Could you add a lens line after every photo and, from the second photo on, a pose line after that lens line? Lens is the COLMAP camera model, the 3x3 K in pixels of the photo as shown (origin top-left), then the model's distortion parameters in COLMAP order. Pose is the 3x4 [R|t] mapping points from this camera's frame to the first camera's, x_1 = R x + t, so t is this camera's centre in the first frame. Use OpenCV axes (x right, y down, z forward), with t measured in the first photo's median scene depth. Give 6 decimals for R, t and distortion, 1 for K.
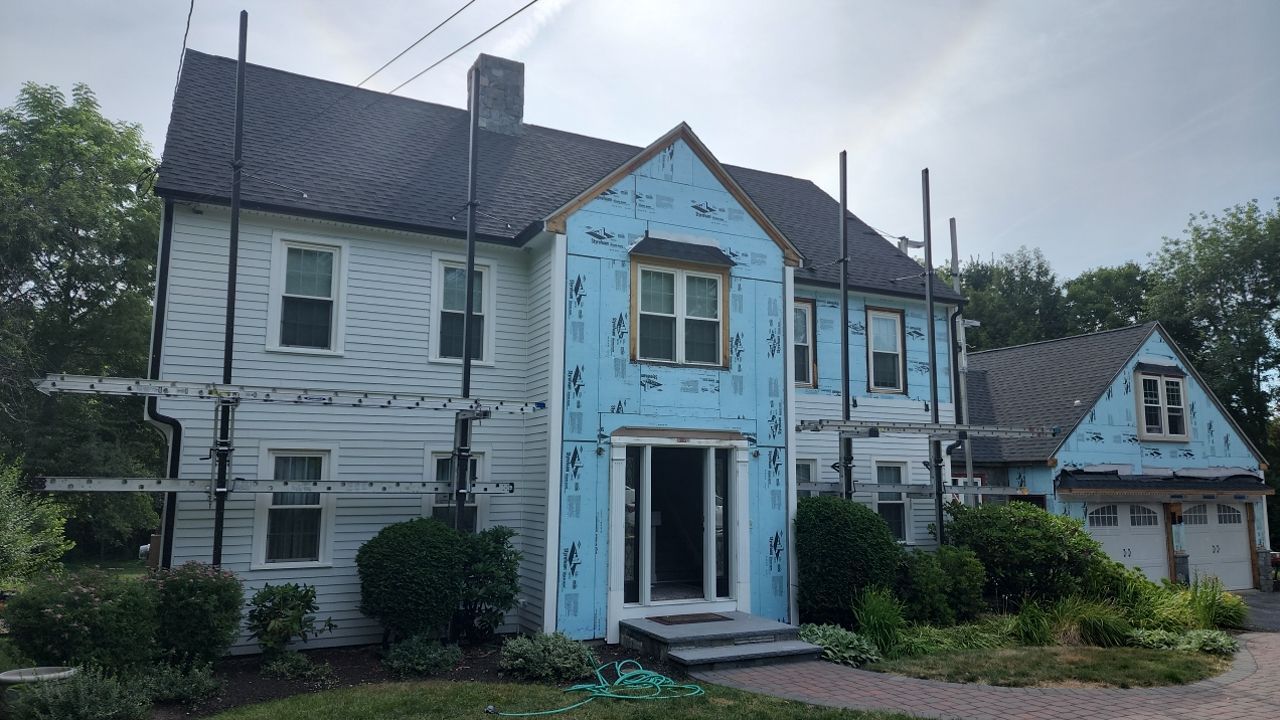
lens RADIAL K [[849.4, 0, 632.3], [0, 849.4, 365.9], [0, 0, 1]] dist [0.089240, -0.075838]
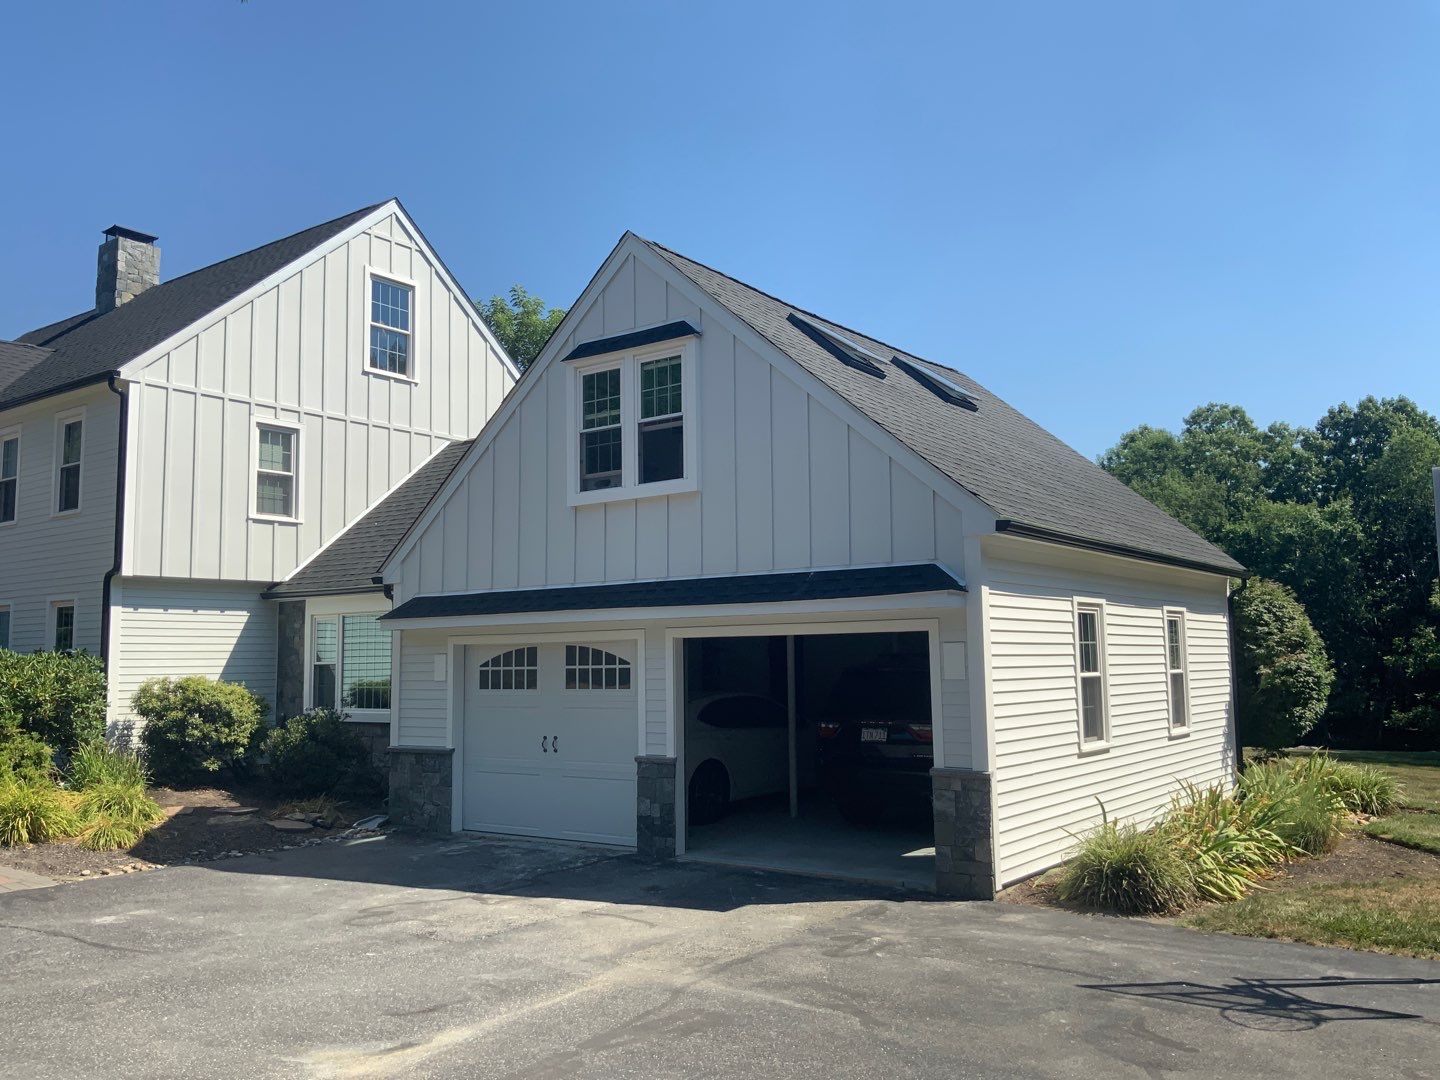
lens RADIAL K [[1198.6, 0, 720.2], [0, 1198.6, 545.5], [0, 0, 1]] dist [0.126410, -0.278673]
pose [[0.450164, -0.100676, -0.887252, 1.902836], [0.133754, 0.990016, -0.044474, 0.229962], [0.882872, -0.098652, 0.459136, 1.221873]]
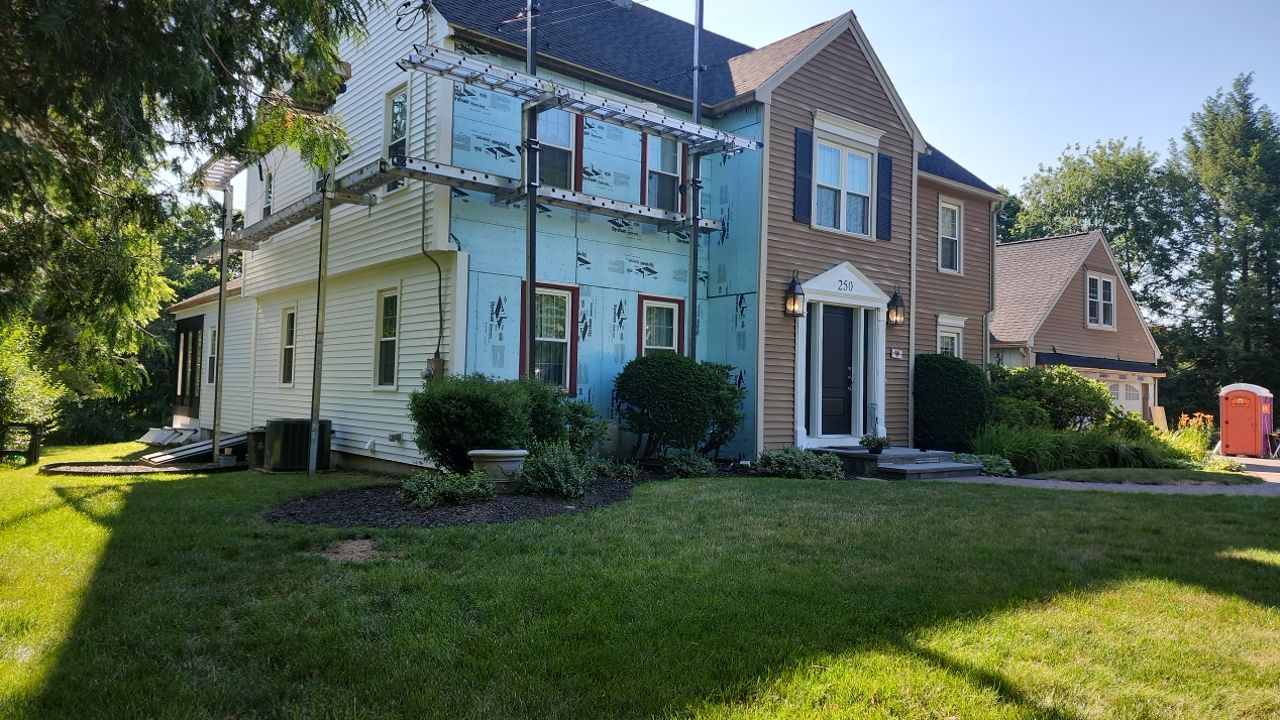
lens RADIAL K [[849.4, 0, 632.3], [0, 849.4, 365.9], [0, 0, 1]] dist [0.089240, -0.075838]
pose [[0.978087, 0.025414, 0.206638, -0.434406], [-0.047739, 0.993454, 0.103781, 0.067223], [-0.202648, -0.111371, 0.972898, -0.071127]]
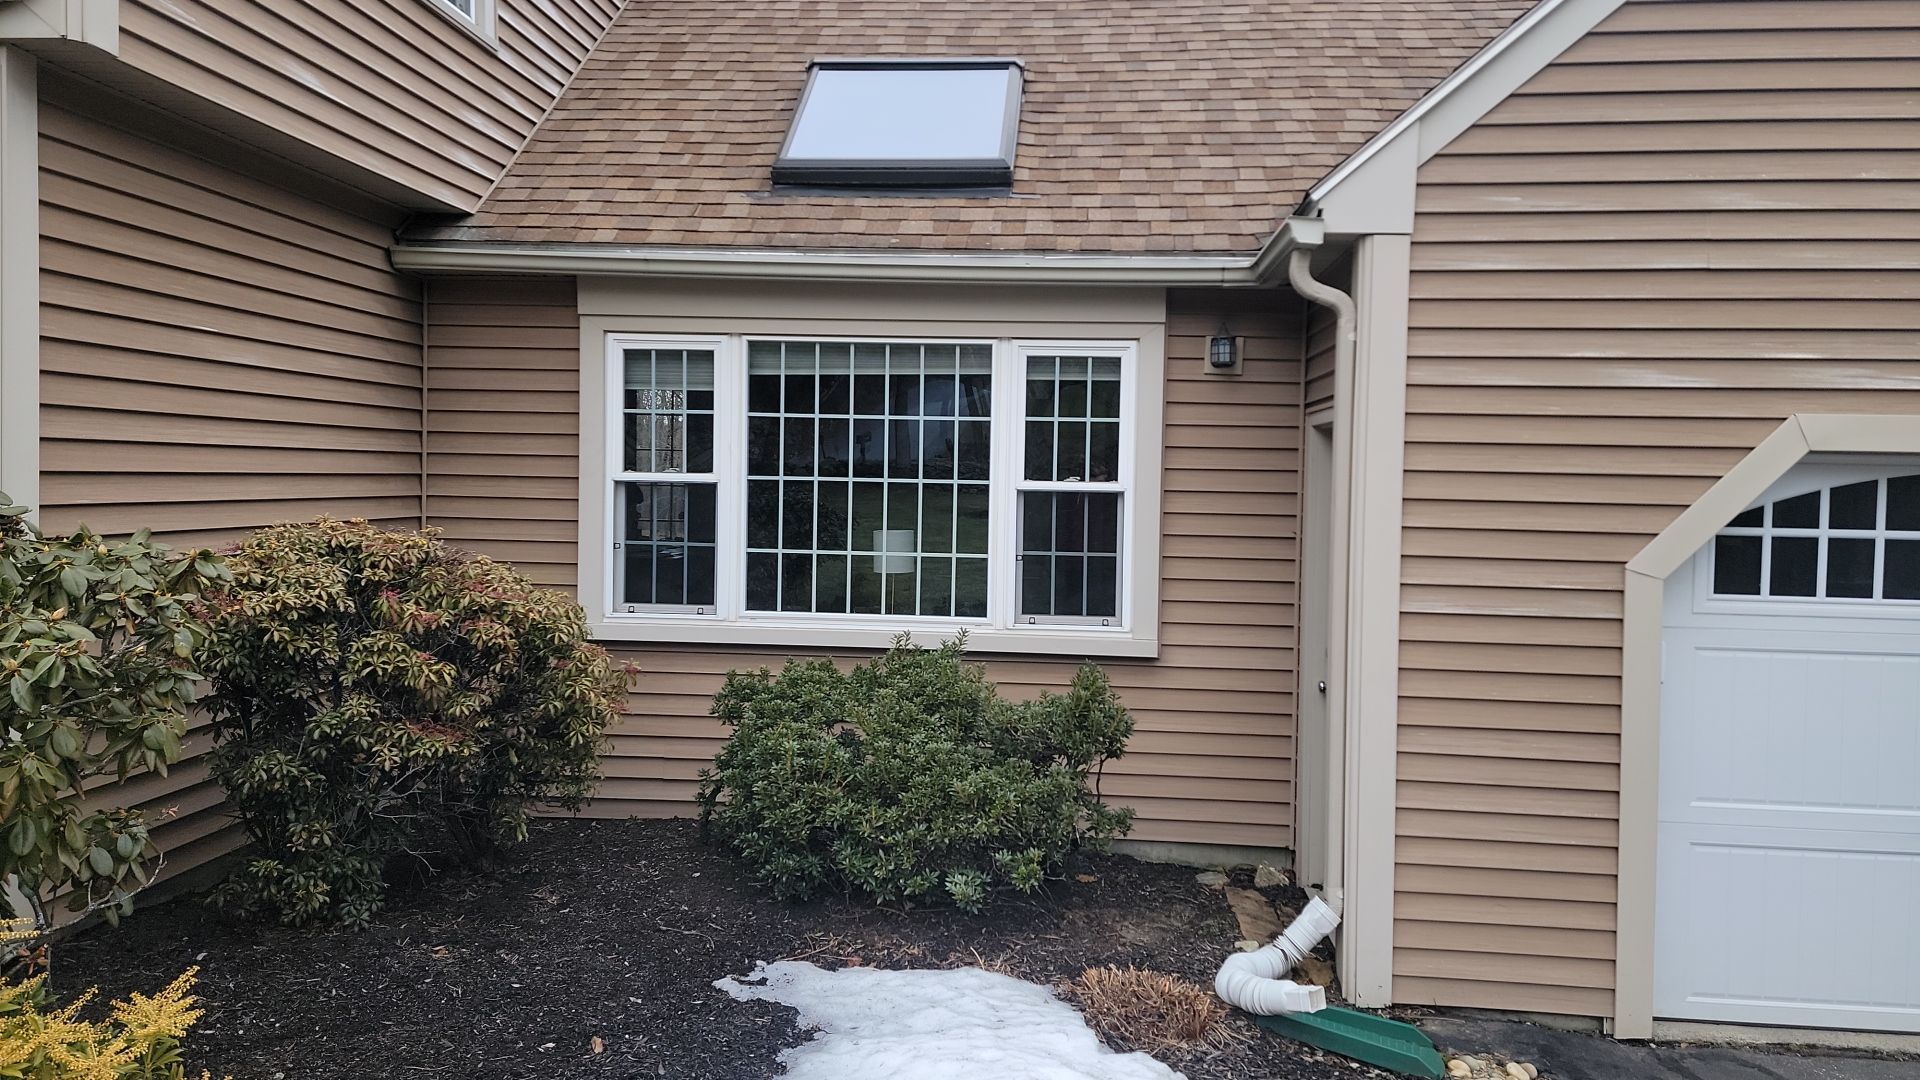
lens RADIAL K [[1299.8, 0, 982.7], [0, 1299.8, 515.7], [0, 0, 1]] dist [0.100418, -0.081692]
pose [[0.853713, 0.025963, -0.520096, 0.823643], [0.055805, 0.988444, 0.140943, 0.191792], [0.517744, -0.149348, 0.842399, 1.083517]]
